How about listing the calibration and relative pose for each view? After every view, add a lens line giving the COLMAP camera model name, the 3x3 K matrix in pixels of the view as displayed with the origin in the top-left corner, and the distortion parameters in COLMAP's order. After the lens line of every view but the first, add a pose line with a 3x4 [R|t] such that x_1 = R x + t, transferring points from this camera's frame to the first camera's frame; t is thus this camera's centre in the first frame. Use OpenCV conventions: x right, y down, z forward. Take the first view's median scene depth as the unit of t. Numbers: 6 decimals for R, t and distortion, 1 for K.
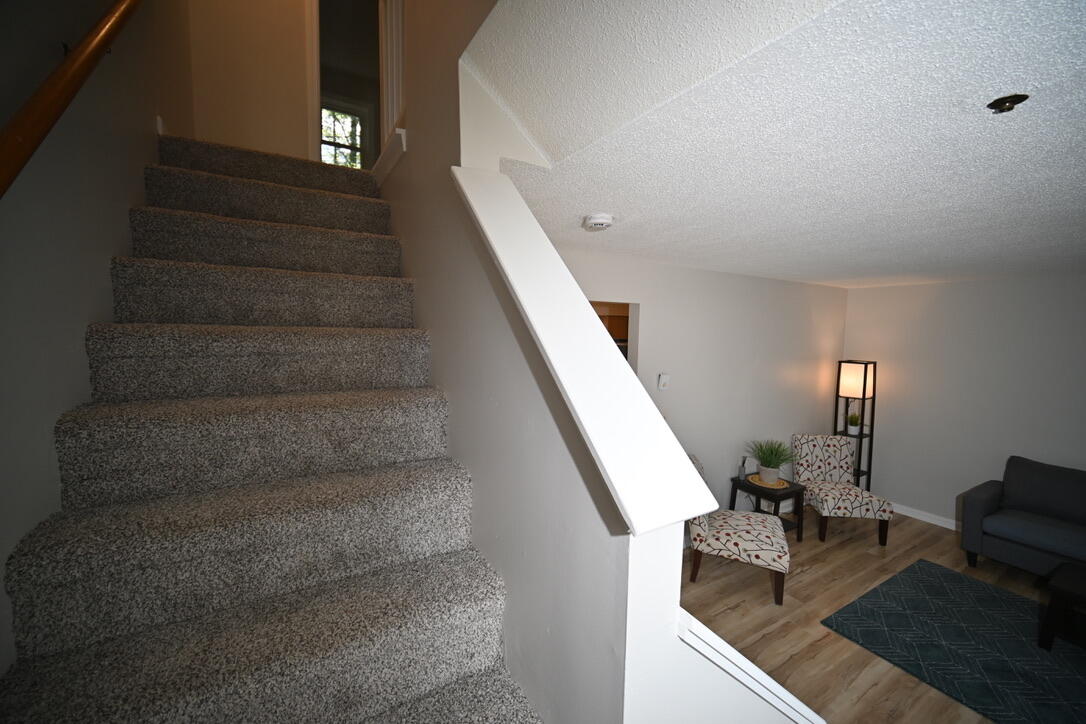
lens RADIAL K [[428.0, 0, 540.8], [0, 428.0, 360.5], [0, 0, 1]] dist [-0.001482, 0.000674]
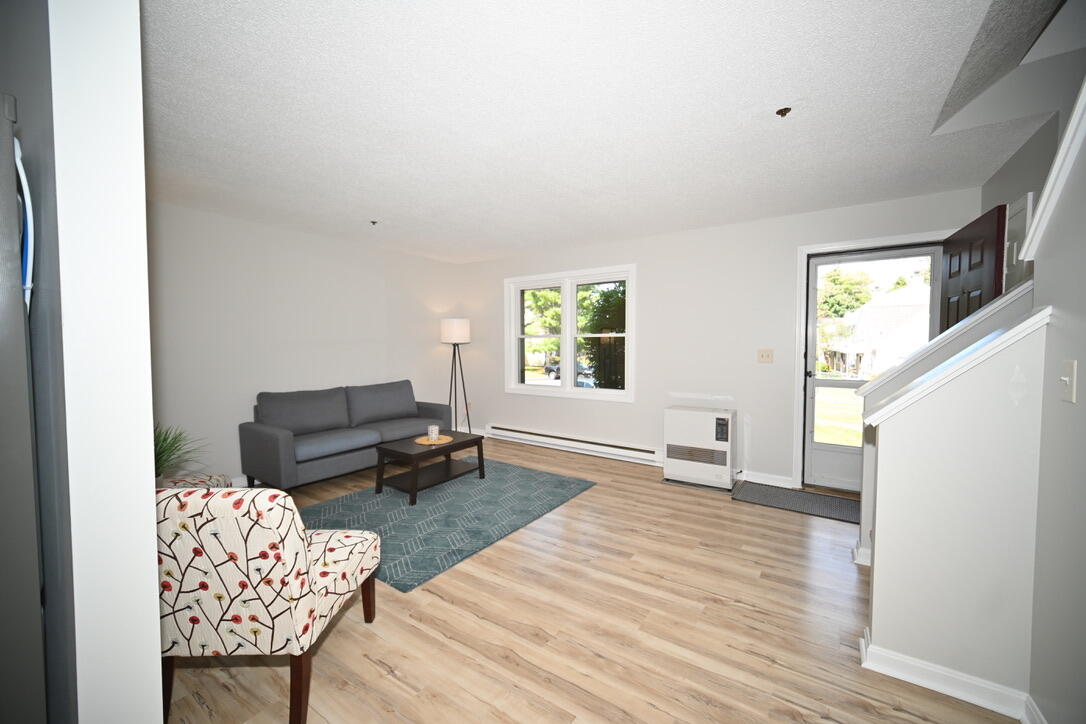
lens RADIAL K [[428.0, 0, 540.8], [0, 428.0, 360.5], [0, 0, 1]] dist [-0.001482, 0.000674]
pose [[-0.414498, -0.052411, 0.908540, -0.108179], [0.062616, 0.994332, 0.085927, 0.097351], [-0.907894, 0.092506, -0.408867, 0.775690]]
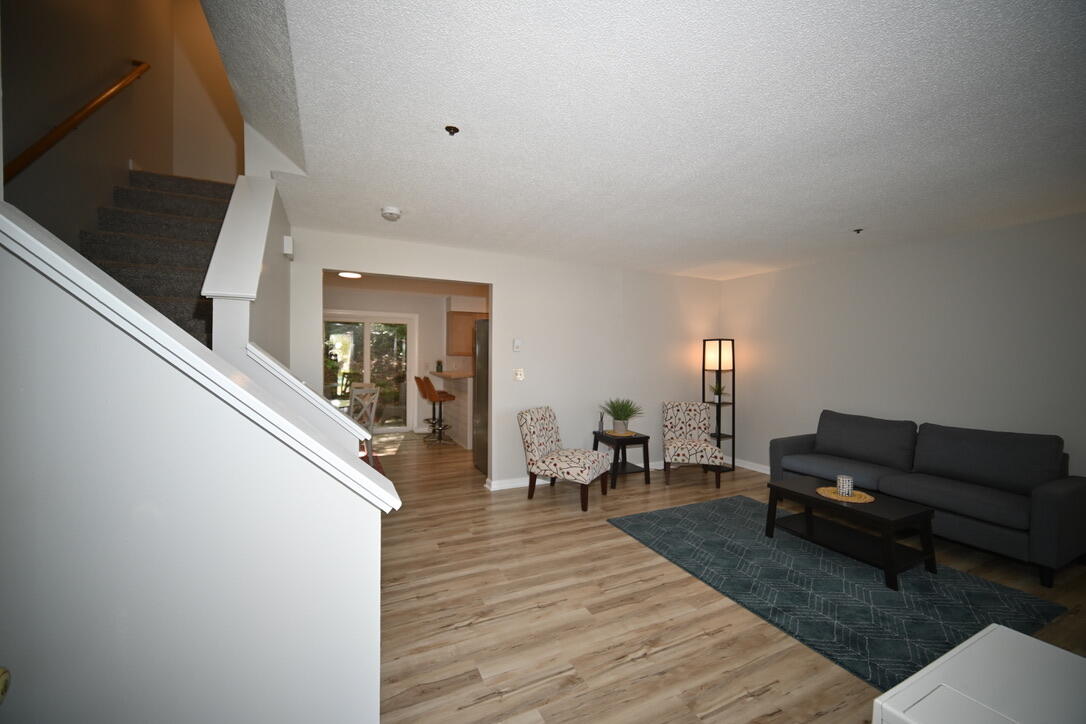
lens RADIAL K [[428.0, 0, 540.8], [0, 428.0, 360.5], [0, 0, 1]] dist [-0.001482, 0.000674]
pose [[0.996077, -0.004505, -0.088374, 0.422442], [-0.001529, 0.997678, -0.068093, 0.164219], [0.088476, 0.067961, 0.993757, -0.237626]]
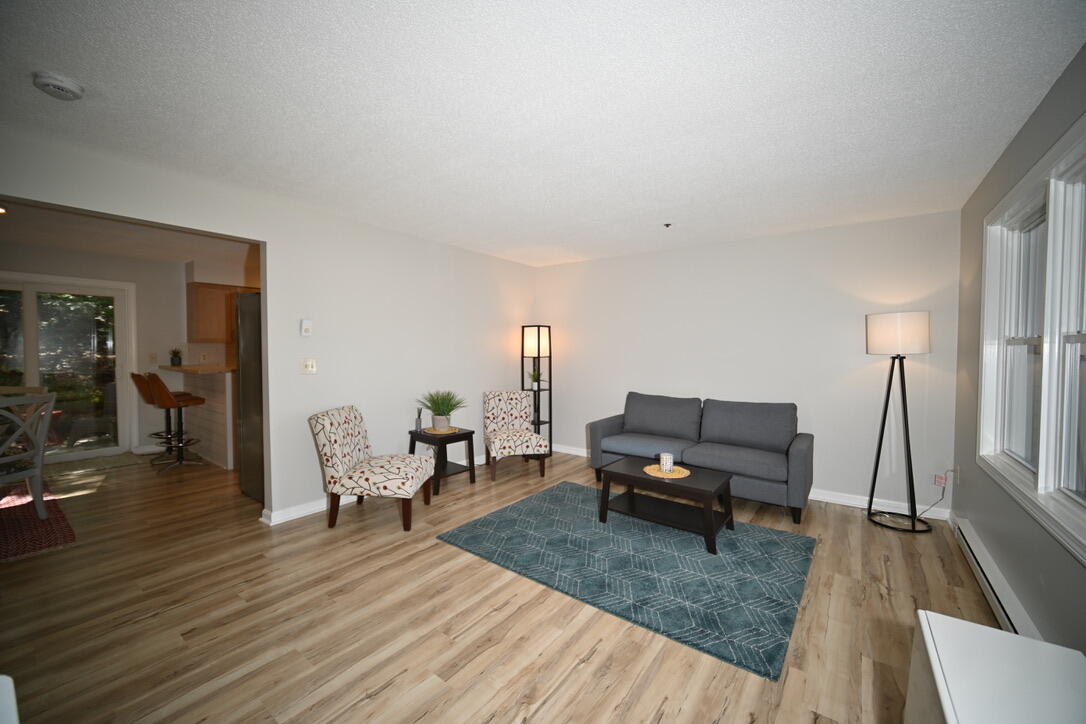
lens RADIAL K [[428.0, 0, 540.8], [0, 428.0, 360.5], [0, 0, 1]] dist [-0.001482, 0.000674]
pose [[0.926604, -0.022318, 0.375375, 0.371069], [0.037877, 0.998700, -0.034122, 0.158951], [-0.374125, 0.045836, 0.926245, -0.082881]]
